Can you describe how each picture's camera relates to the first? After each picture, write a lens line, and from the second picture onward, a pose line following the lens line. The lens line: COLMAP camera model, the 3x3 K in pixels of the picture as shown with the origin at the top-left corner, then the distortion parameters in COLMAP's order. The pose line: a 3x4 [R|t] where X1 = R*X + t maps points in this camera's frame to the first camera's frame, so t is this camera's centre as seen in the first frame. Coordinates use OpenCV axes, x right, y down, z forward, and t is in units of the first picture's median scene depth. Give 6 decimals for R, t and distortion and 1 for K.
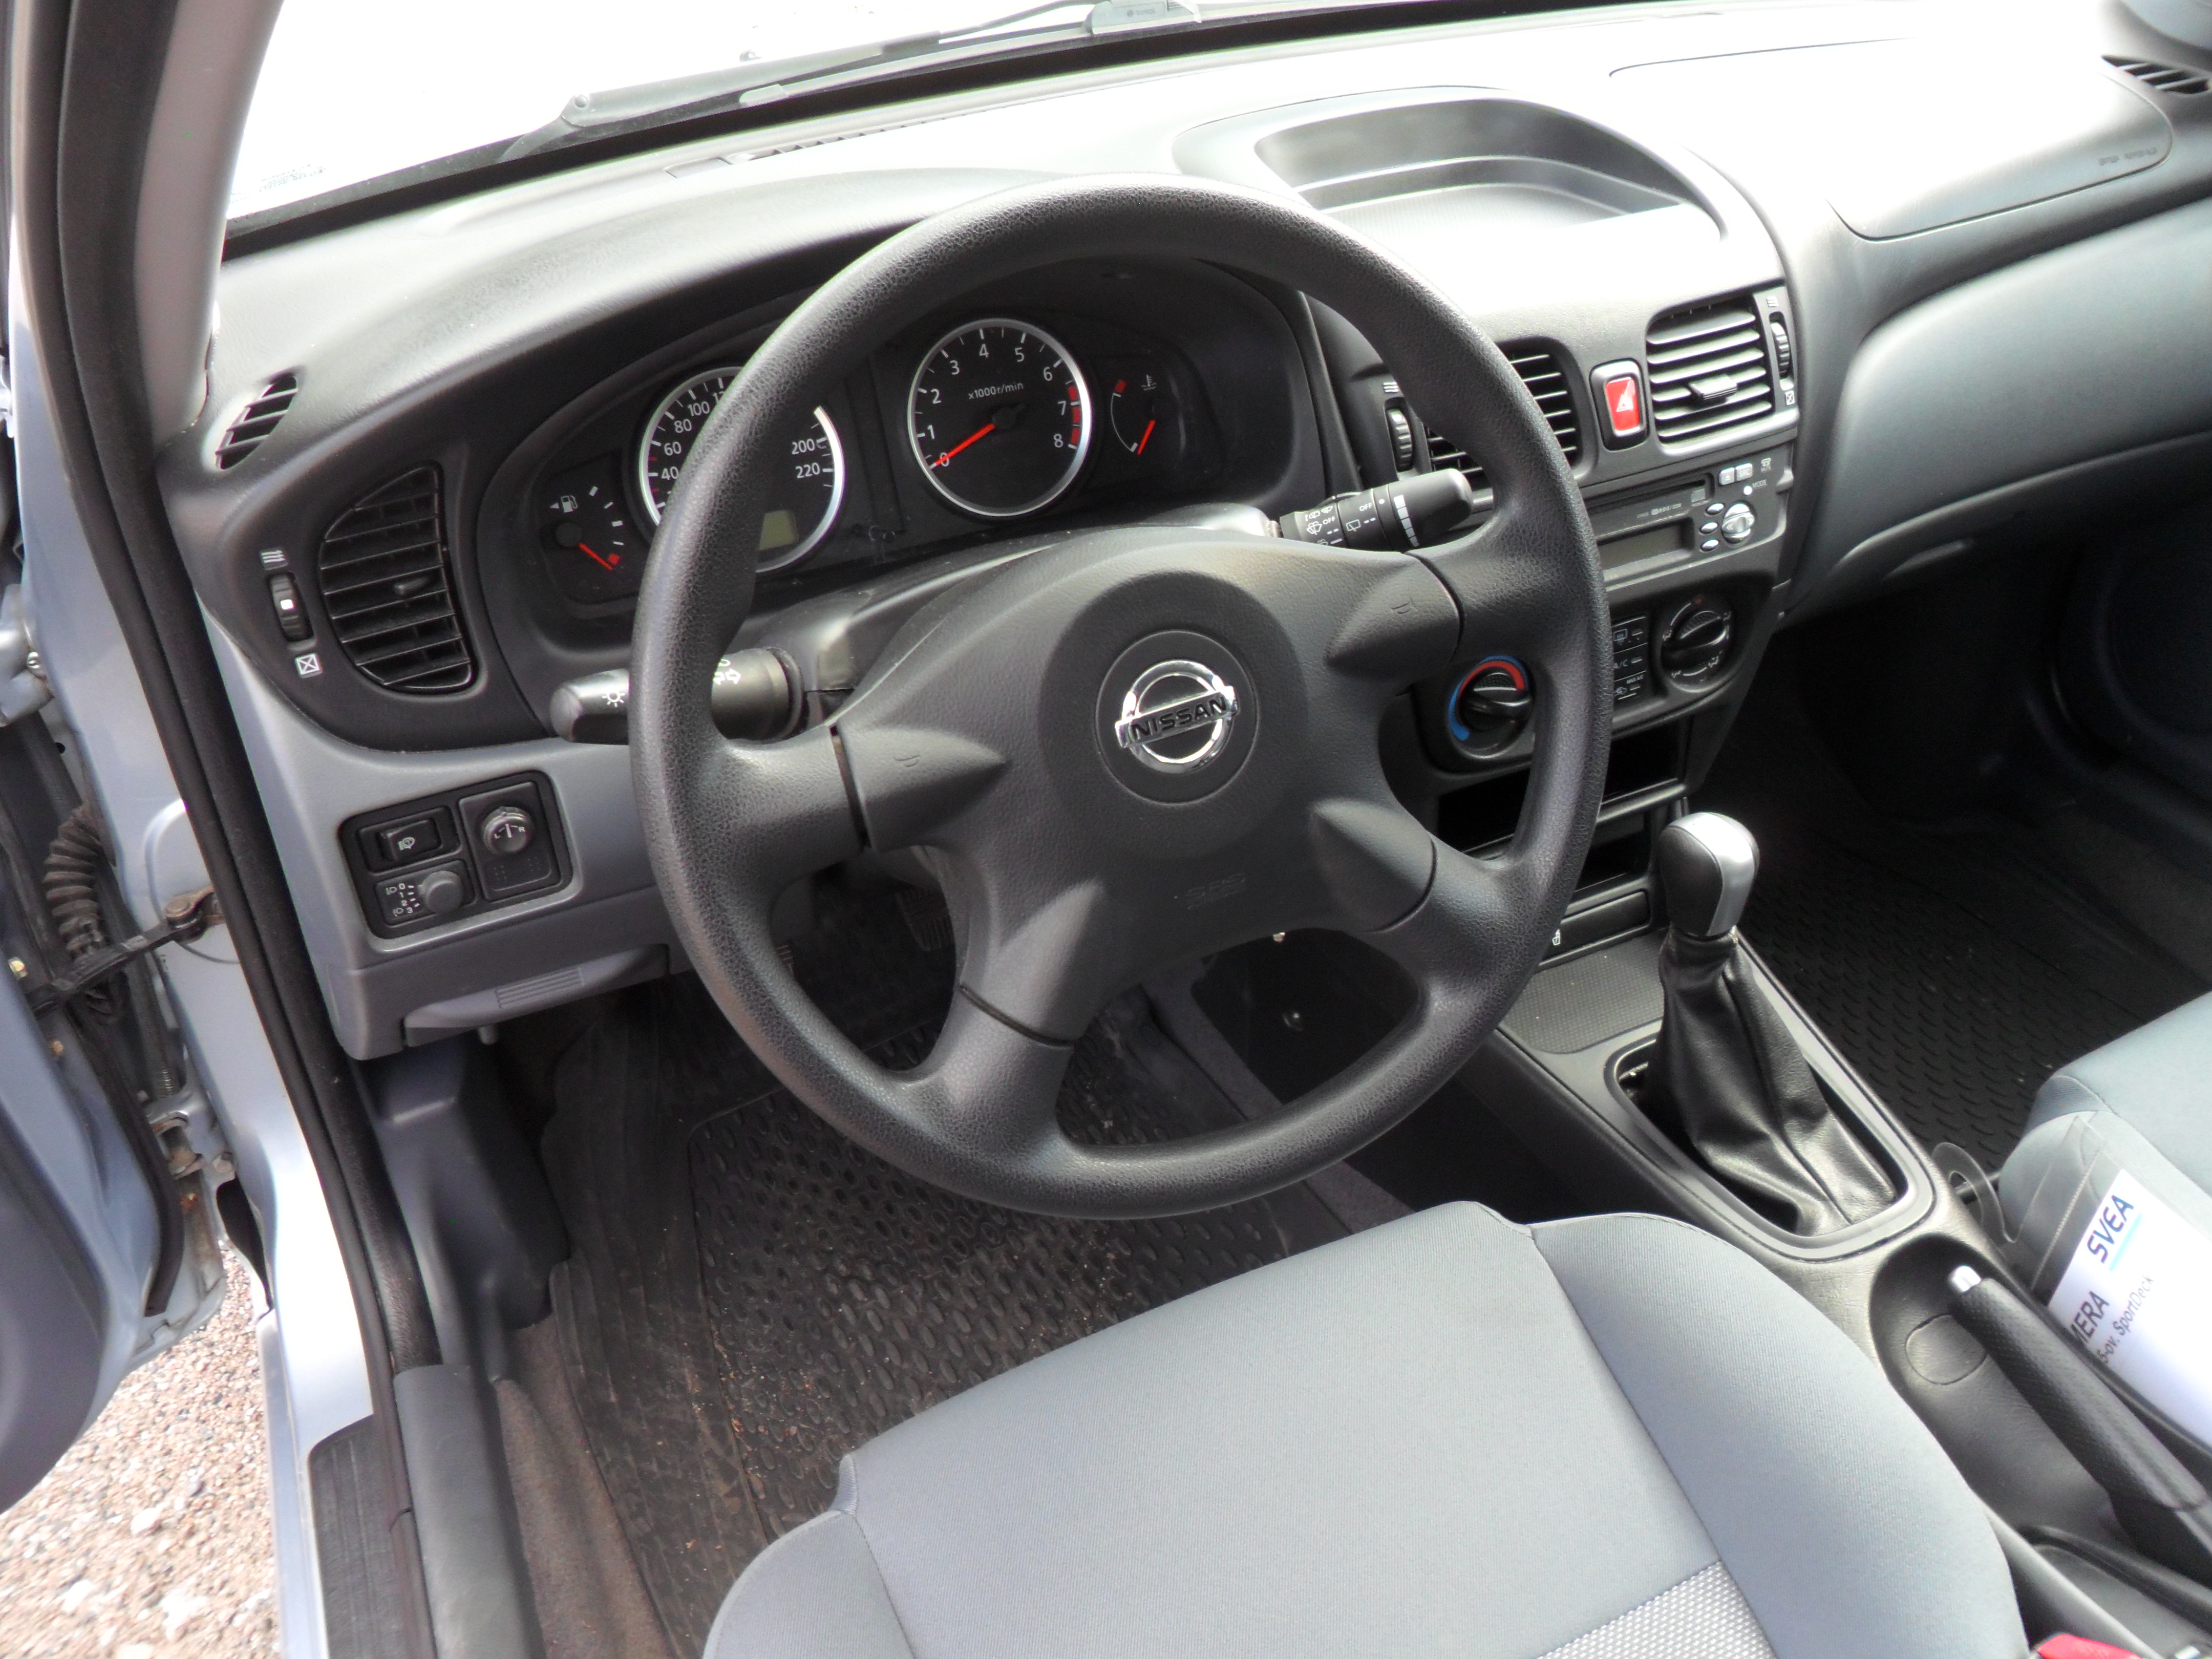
lens RADIAL K [[1783.7, 0, 1108.4], [0, 1783.7, 828.9], [0, 0, 1]] dist [-0.007580, 0.000924]
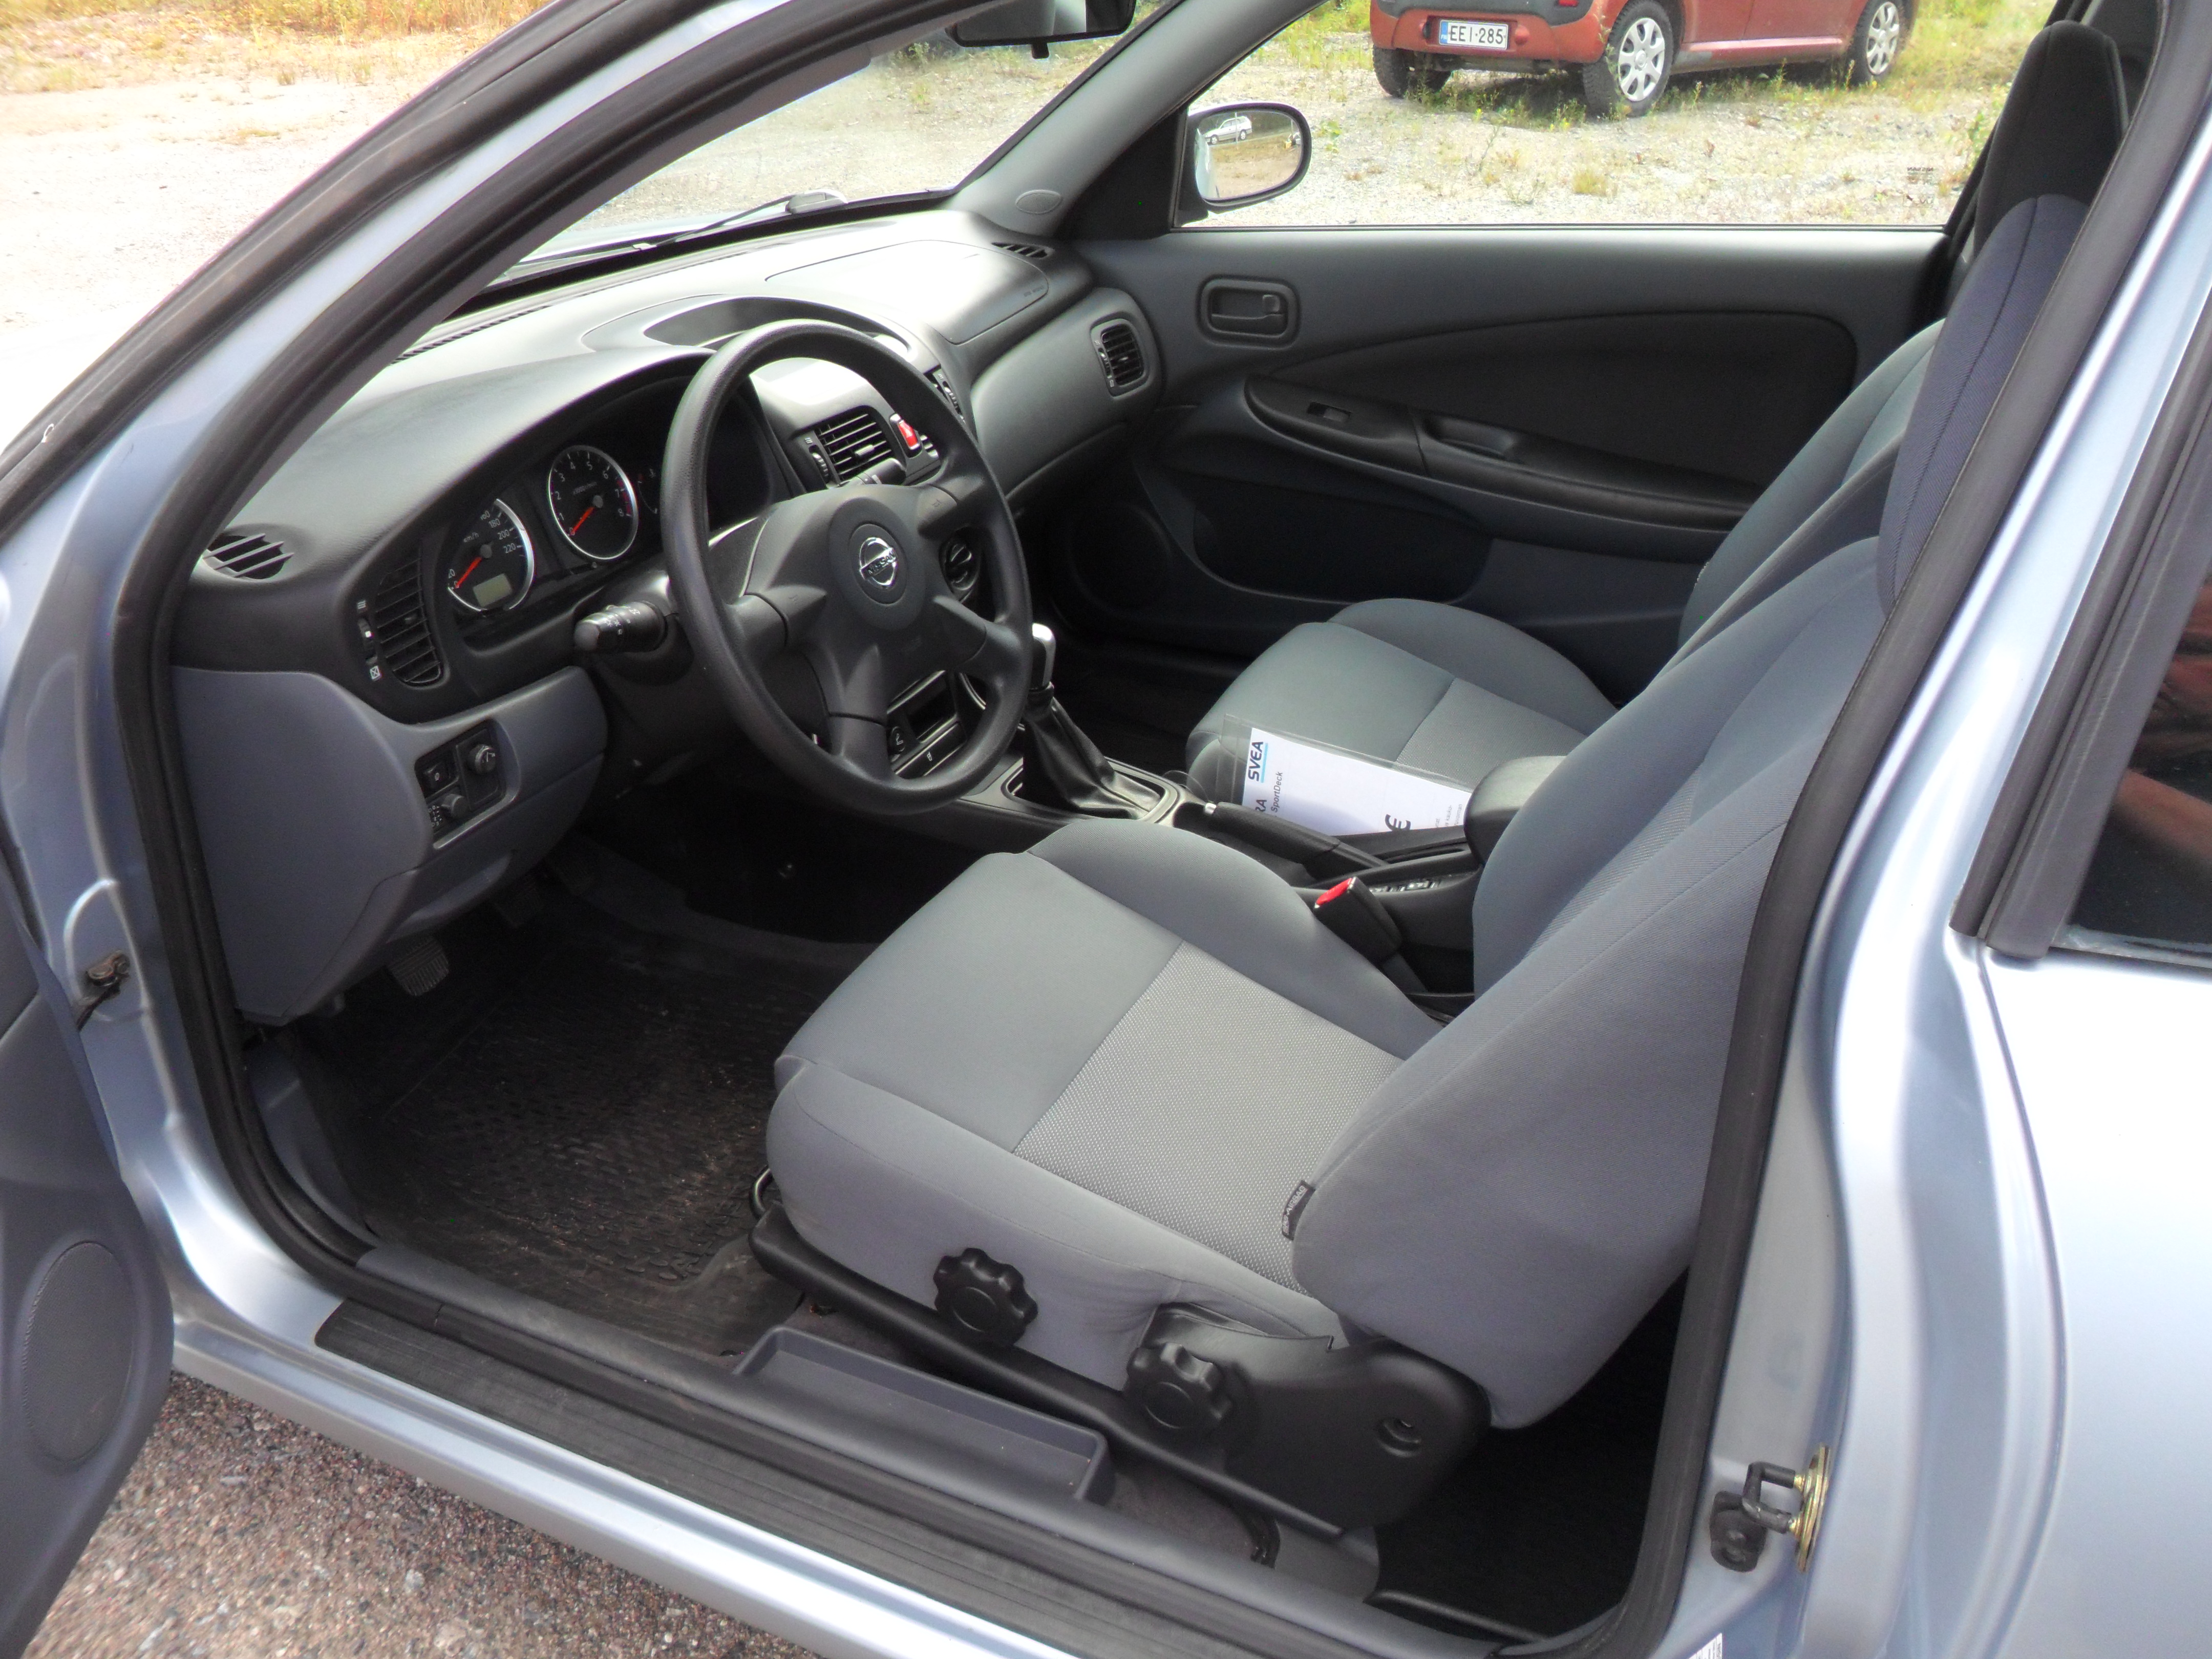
lens RADIAL K [[1783.7, 0, 1103.2], [0, 1783.7, 830.2], [0, 0, 1]] dist [-0.007580, 0.000924]
pose [[0.769948, -0.284538, 0.571155, -0.753404], [0.354402, 0.935017, -0.011946, 0.251702], [-0.530640, 0.211616, 0.820755, -0.571965]]
